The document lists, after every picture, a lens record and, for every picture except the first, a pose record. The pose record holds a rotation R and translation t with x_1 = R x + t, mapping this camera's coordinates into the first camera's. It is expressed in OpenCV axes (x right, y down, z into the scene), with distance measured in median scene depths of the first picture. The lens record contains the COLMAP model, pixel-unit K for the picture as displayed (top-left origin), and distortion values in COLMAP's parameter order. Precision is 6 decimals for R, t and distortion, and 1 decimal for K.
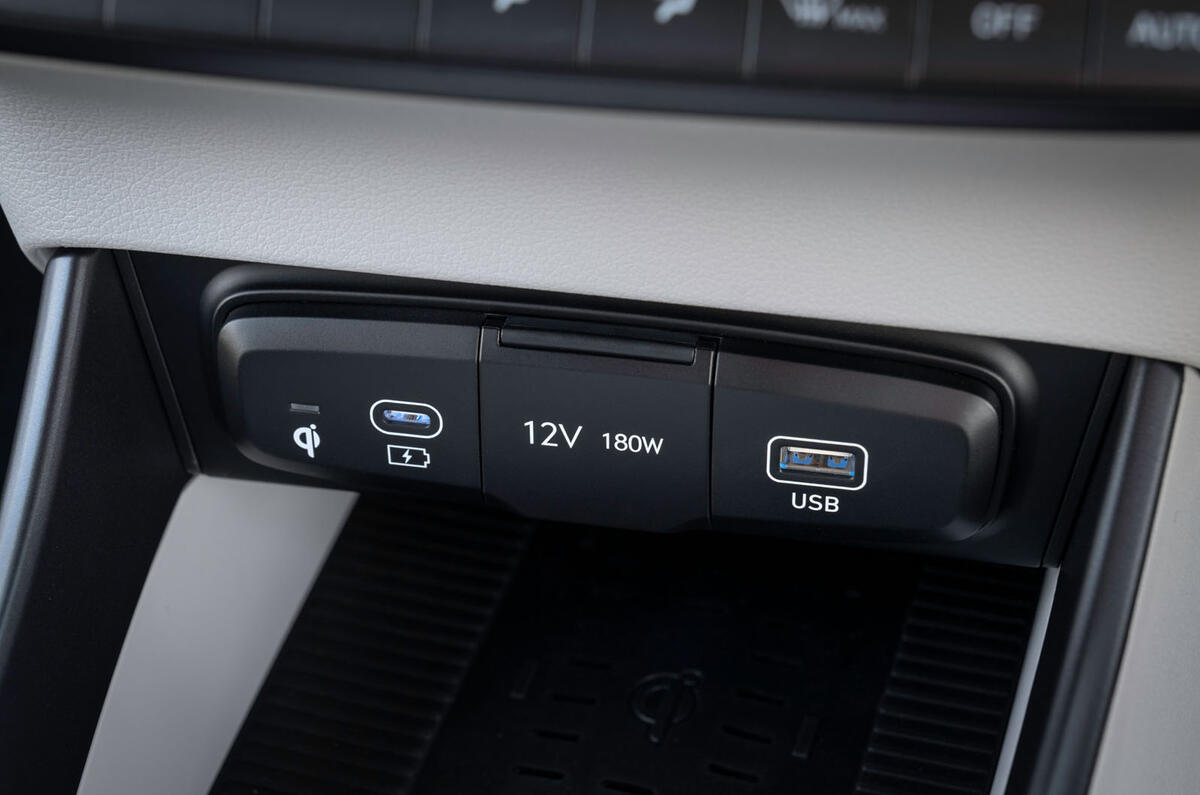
lens RADIAL K [[2409.8, 0, 600.1], [0, 2409.8, 394.0], [0, 0, 1]] dist [-0.086896, 0.000000]
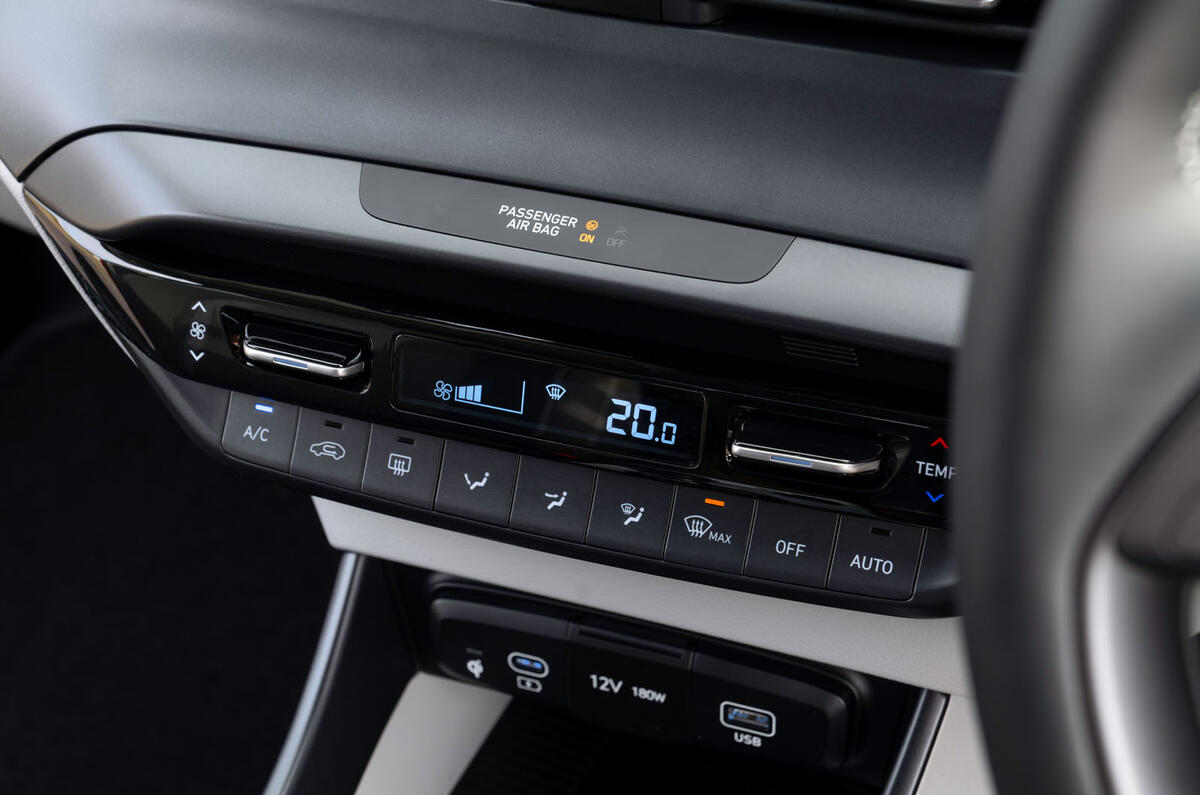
lens RADIAL K [[2356.8, 0, 593.9], [0, 2356.8, 397.4], [0, 0, 1]] dist [0.003908, 0.000000]
pose [[0.984123, 0.100870, -0.146040, 0.206445], [-0.104318, 0.994413, -0.016126, -0.166573], [0.143598, 0.031105, 0.989147, -0.747413]]
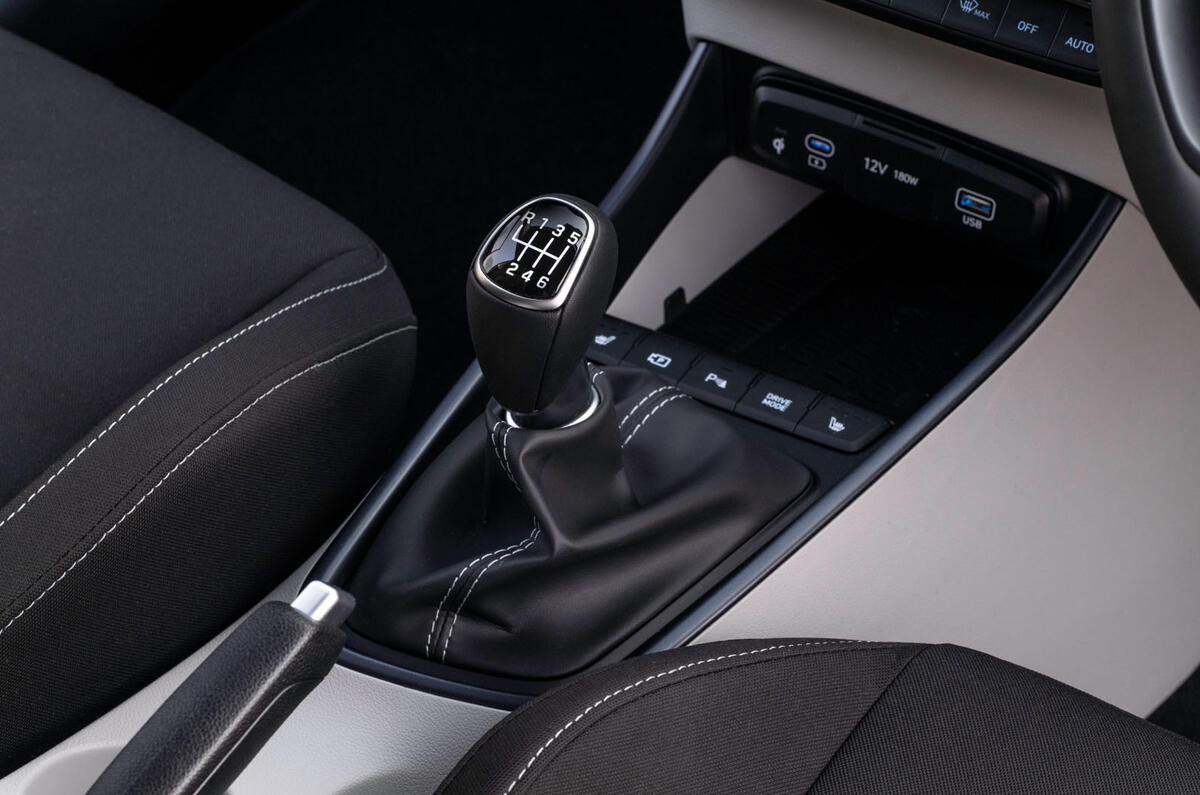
lens RADIAL K [[3594.1, 0, 602.2], [0, 3594.1, 400.2], [0, 0, 1]] dist [0.040520, 0.000000]
pose [[0.936373, 0.280793, -0.210619, 0.544301], [-0.292507, 0.955909, -0.026035, 0.411824], [0.194022, 0.085986, 0.977222, -2.527737]]
